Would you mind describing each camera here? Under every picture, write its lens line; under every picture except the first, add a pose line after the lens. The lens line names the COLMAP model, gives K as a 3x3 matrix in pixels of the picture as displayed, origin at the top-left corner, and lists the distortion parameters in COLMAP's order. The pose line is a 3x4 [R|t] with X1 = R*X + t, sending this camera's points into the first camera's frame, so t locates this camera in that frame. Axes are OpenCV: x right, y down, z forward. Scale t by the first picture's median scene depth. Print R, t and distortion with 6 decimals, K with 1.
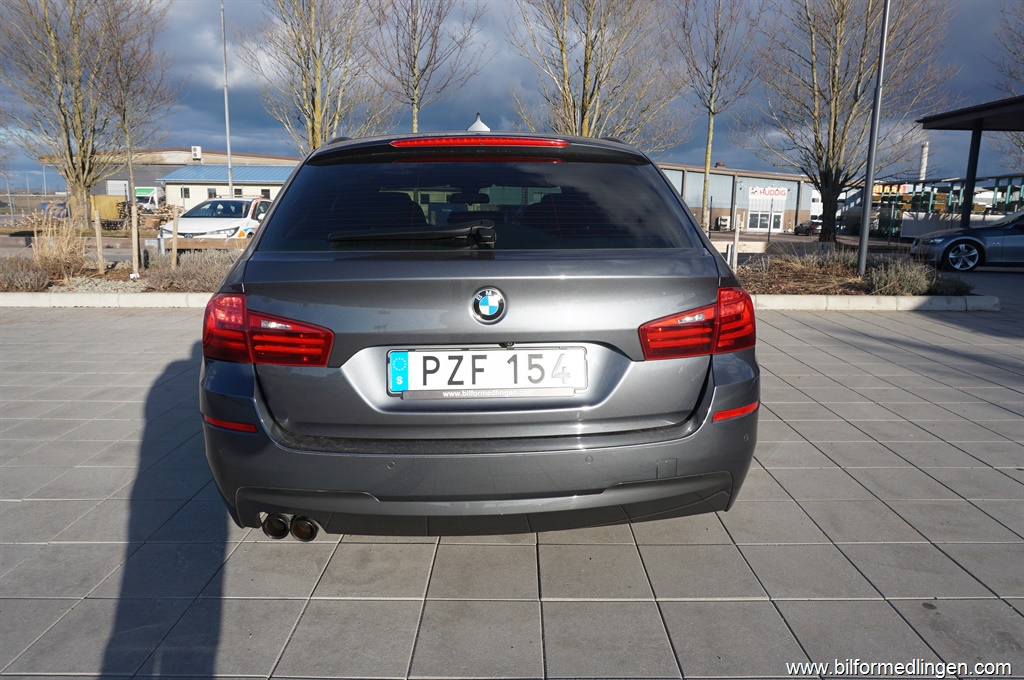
lens RADIAL K [[683.2, 0, 509.7], [0, 683.2, 341.7], [0, 0, 1]] dist [-0.050001, 0.035599]
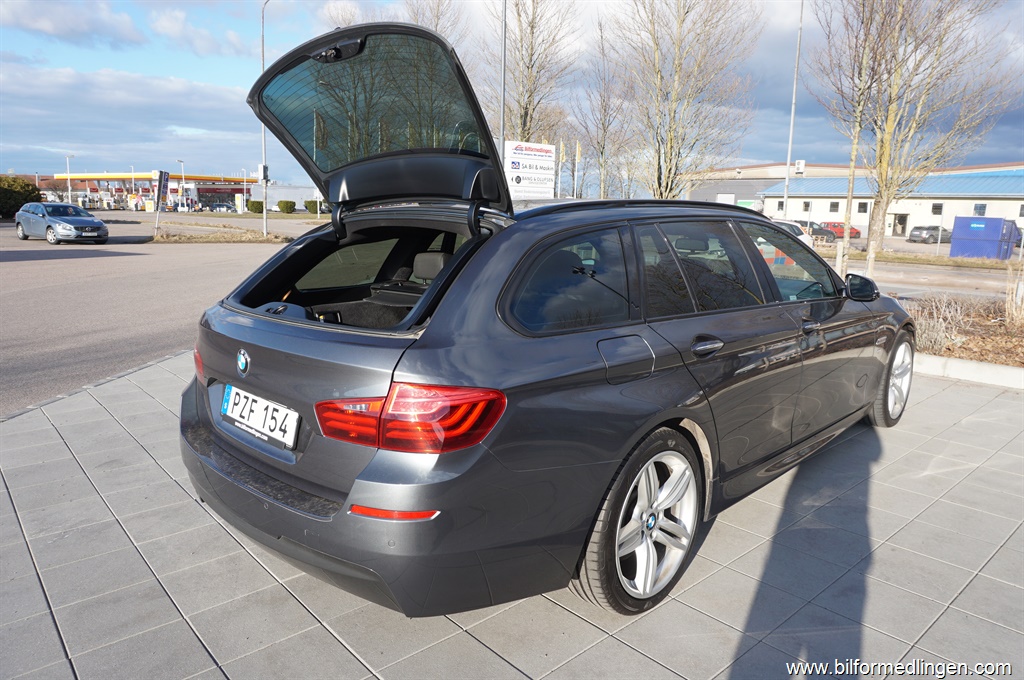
lens RADIAL K [[683.2, 0, 511.4], [0, 683.2, 340.0], [0, 0, 1]] dist [-0.050001, 0.035599]
pose [[0.667898, 0.136861, -0.731561, 0.079812], [-0.149958, 0.987534, 0.047841, -0.014933], [0.728989, 0.077750, 0.680095, 0.032836]]
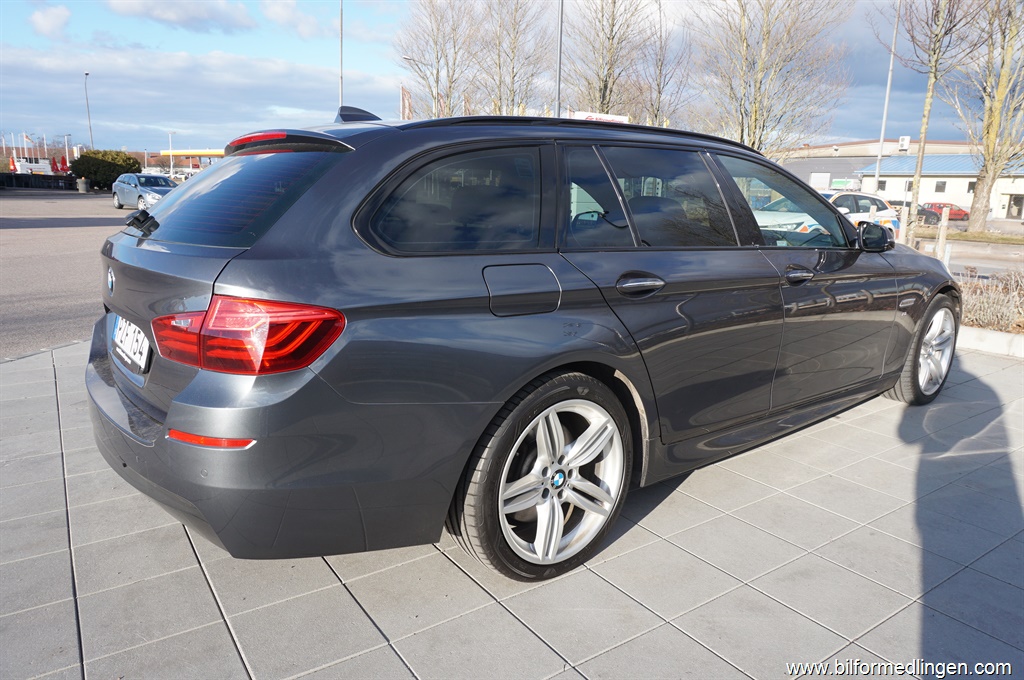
lens RADIAL K [[683.2, 0, 510.1], [0, 683.2, 337.3], [0, 0, 1]] dist [-0.050001, 0.035599]
pose [[0.569634, 0.176460, -0.802732, 0.087438], [-0.172559, 0.980589, 0.093107, -0.012242], [0.803580, 0.085481, 0.589027, 0.057099]]
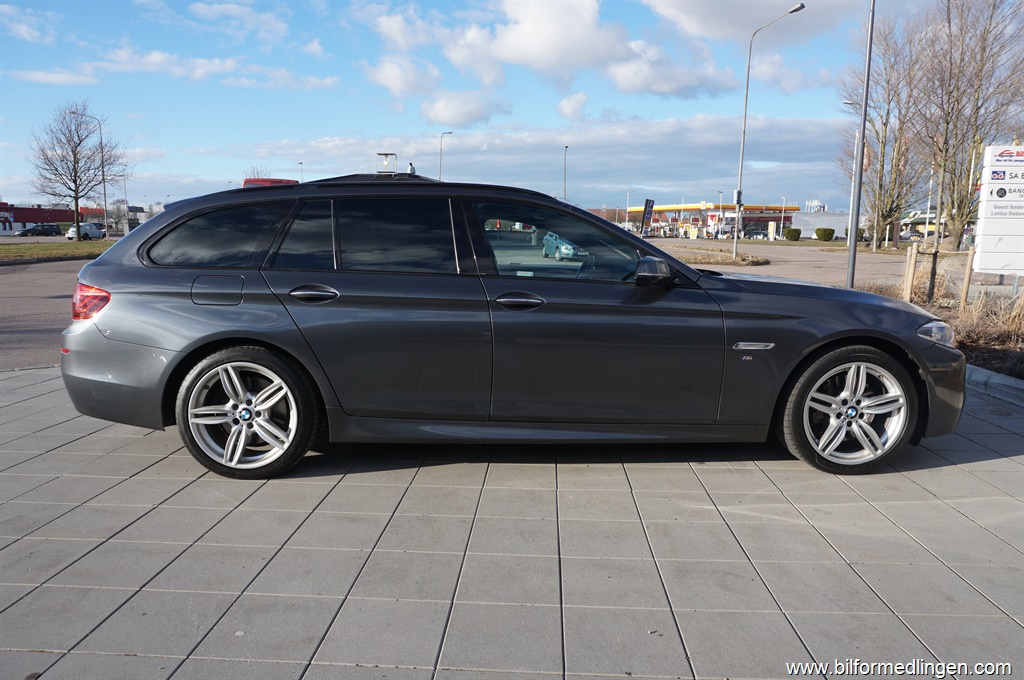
lens RADIAL K [[683.2, 0, 510.1], [0, 683.2, 340.8], [0, 0, 1]] dist [-0.050001, 0.035599]
pose [[-0.044589, 0.142486, -0.988792, 0.148679], [-0.198811, 0.968713, 0.148558, -0.030802], [0.979023, 0.203207, -0.014866, 0.157846]]
